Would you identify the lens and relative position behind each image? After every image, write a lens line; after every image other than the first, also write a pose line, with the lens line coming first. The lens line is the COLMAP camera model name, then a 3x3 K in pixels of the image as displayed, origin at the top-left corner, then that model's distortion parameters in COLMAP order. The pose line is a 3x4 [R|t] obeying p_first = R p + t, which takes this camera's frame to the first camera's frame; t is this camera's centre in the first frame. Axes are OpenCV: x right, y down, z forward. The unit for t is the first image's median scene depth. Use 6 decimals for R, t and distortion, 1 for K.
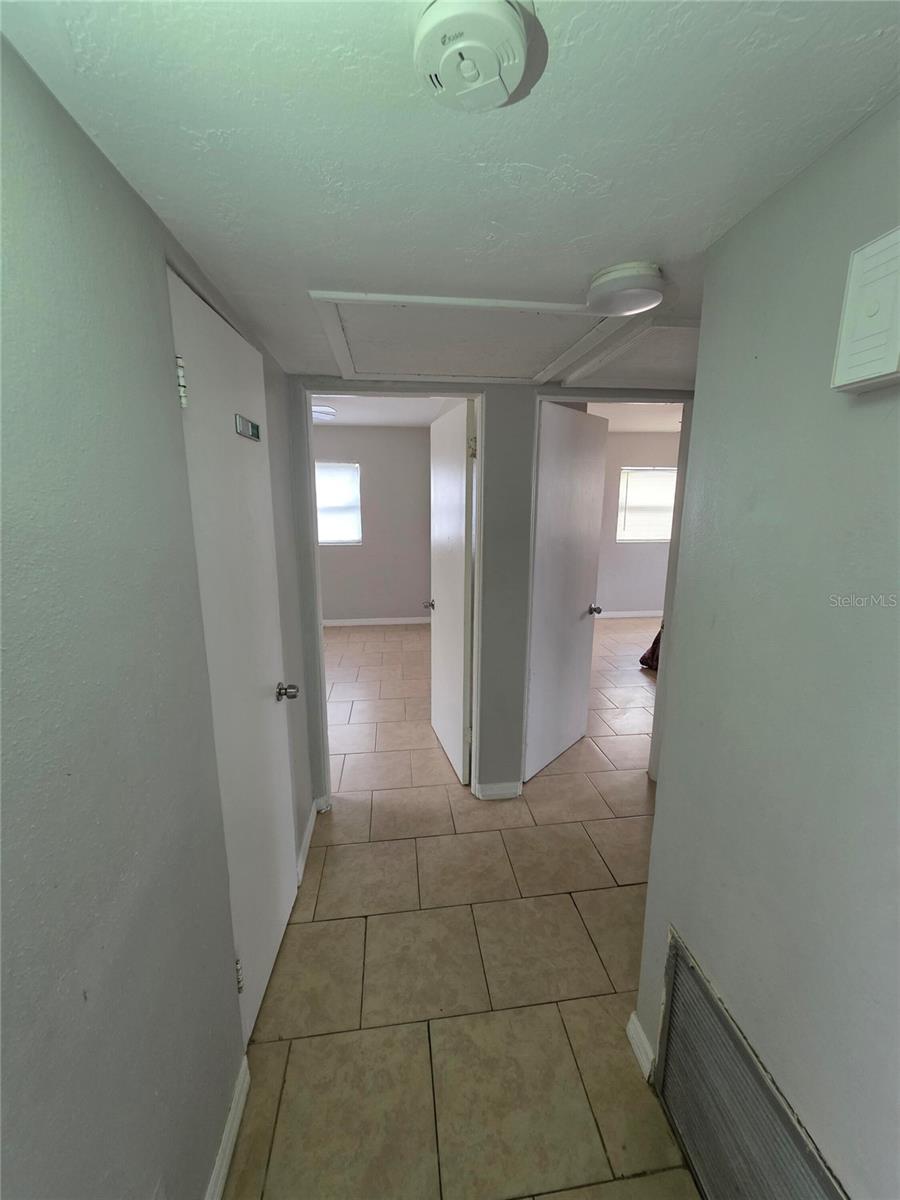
lens RADIAL K [[478.8, 0, 450.0], [0, 478.8, 600.0], [0, 0, 1]] dist [0.002399, 0.000074]
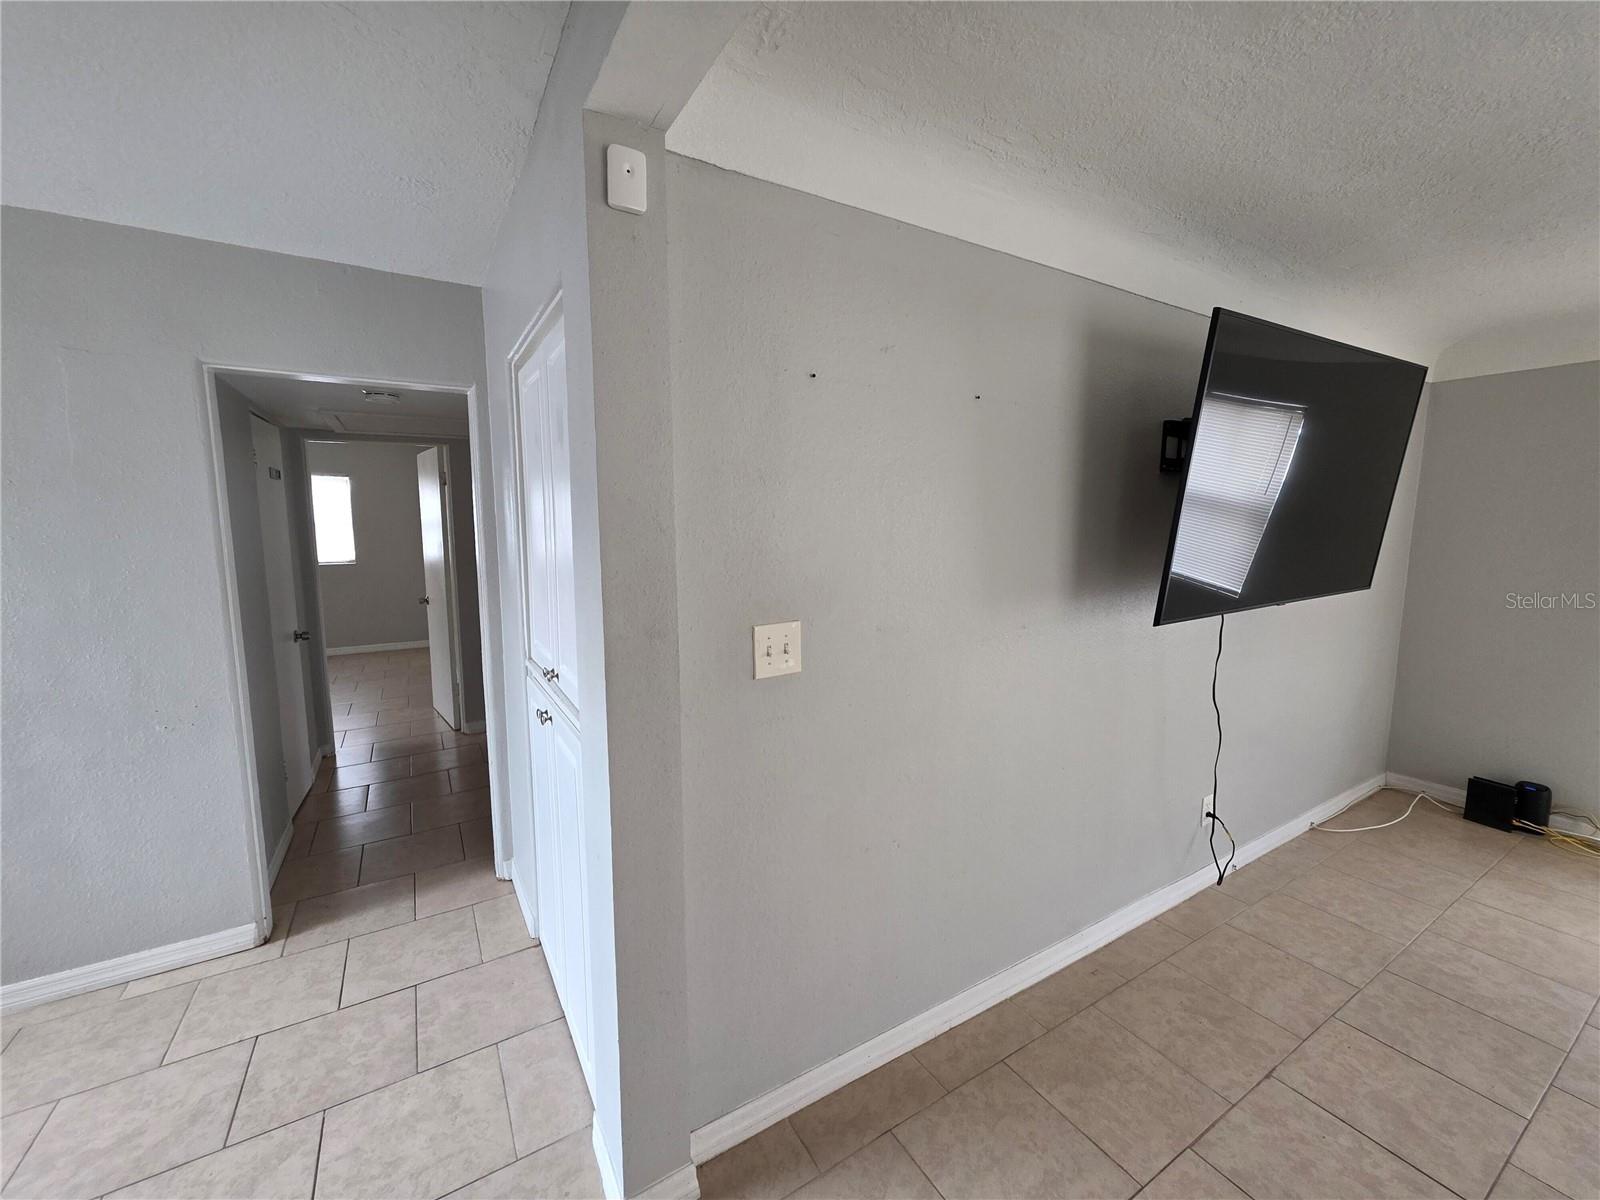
lens RADIAL K [[638.5, 0, 794.5], [0, 638.5, 597.4], [0, 0, 1]] dist [0.002399, 0.000074]
pose [[0.912402, -0.054025, 0.405713, 0.183510], [0.088360, 0.993875, -0.066368, 0.224126], [-0.399643, 0.096403, 0.911588, -0.997596]]
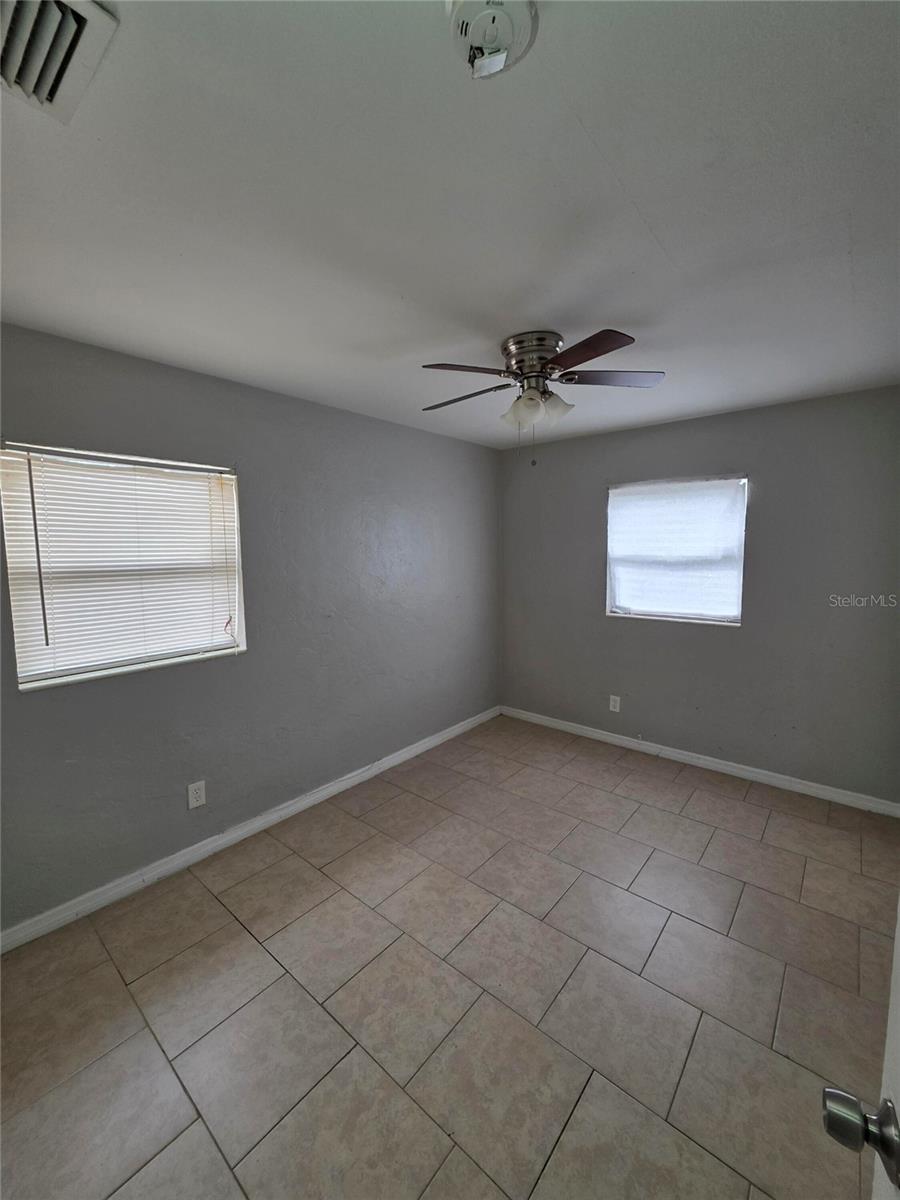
lens RADIAL K [[478.8, 0, 450.0], [0, 478.8, 600.0], [0, 0, 1]] dist [0.002399, 0.000074]
pose [[0.685969, 0.071071, -0.724151, -0.046838], [-0.144179, 0.988762, -0.039536, -0.167356], [0.713203, 0.131528, 0.688507, 0.845031]]
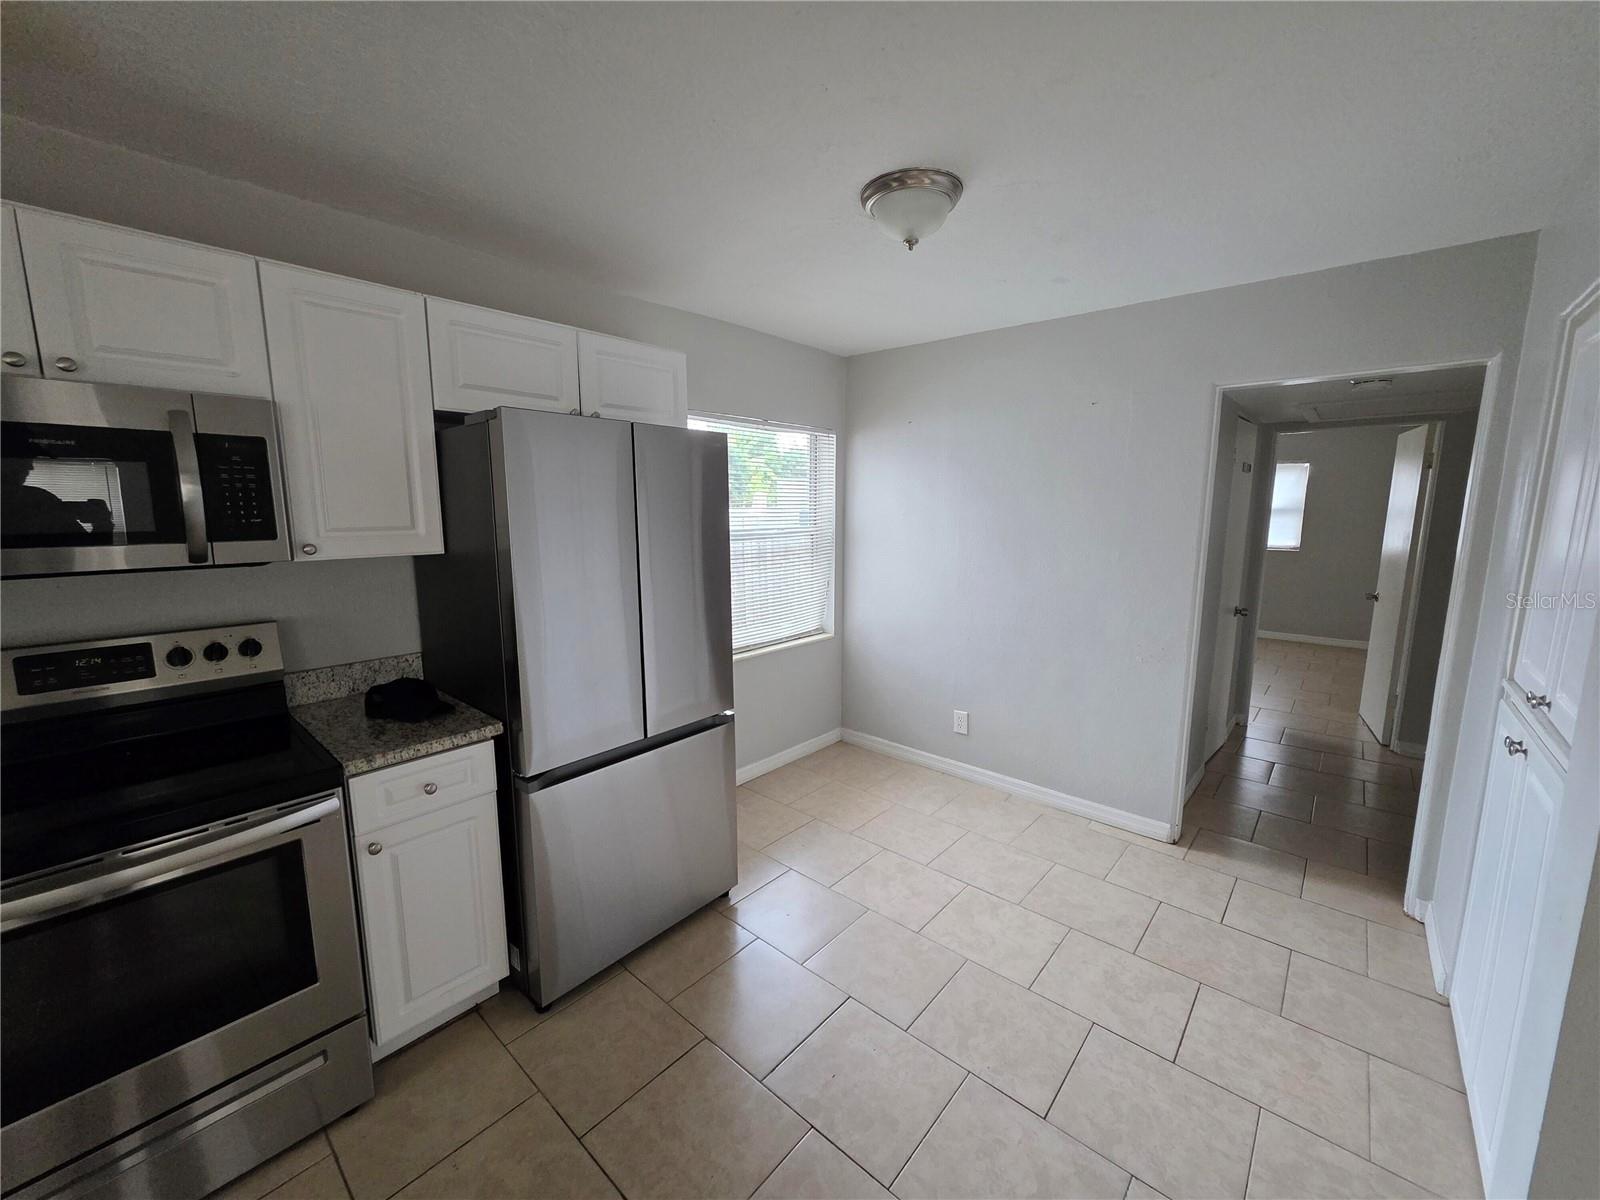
lens RADIAL K [[638.5, 0, 794.5], [0, 638.5, 597.4], [0, 0, 1]] dist [0.002399, 0.000074]
pose [[0.664974, 0.105882, -0.739323, 0.190051], [-0.153189, 0.988190, 0.003739, 0.246173], [0.730987, 0.110770, 0.673341, -1.138719]]
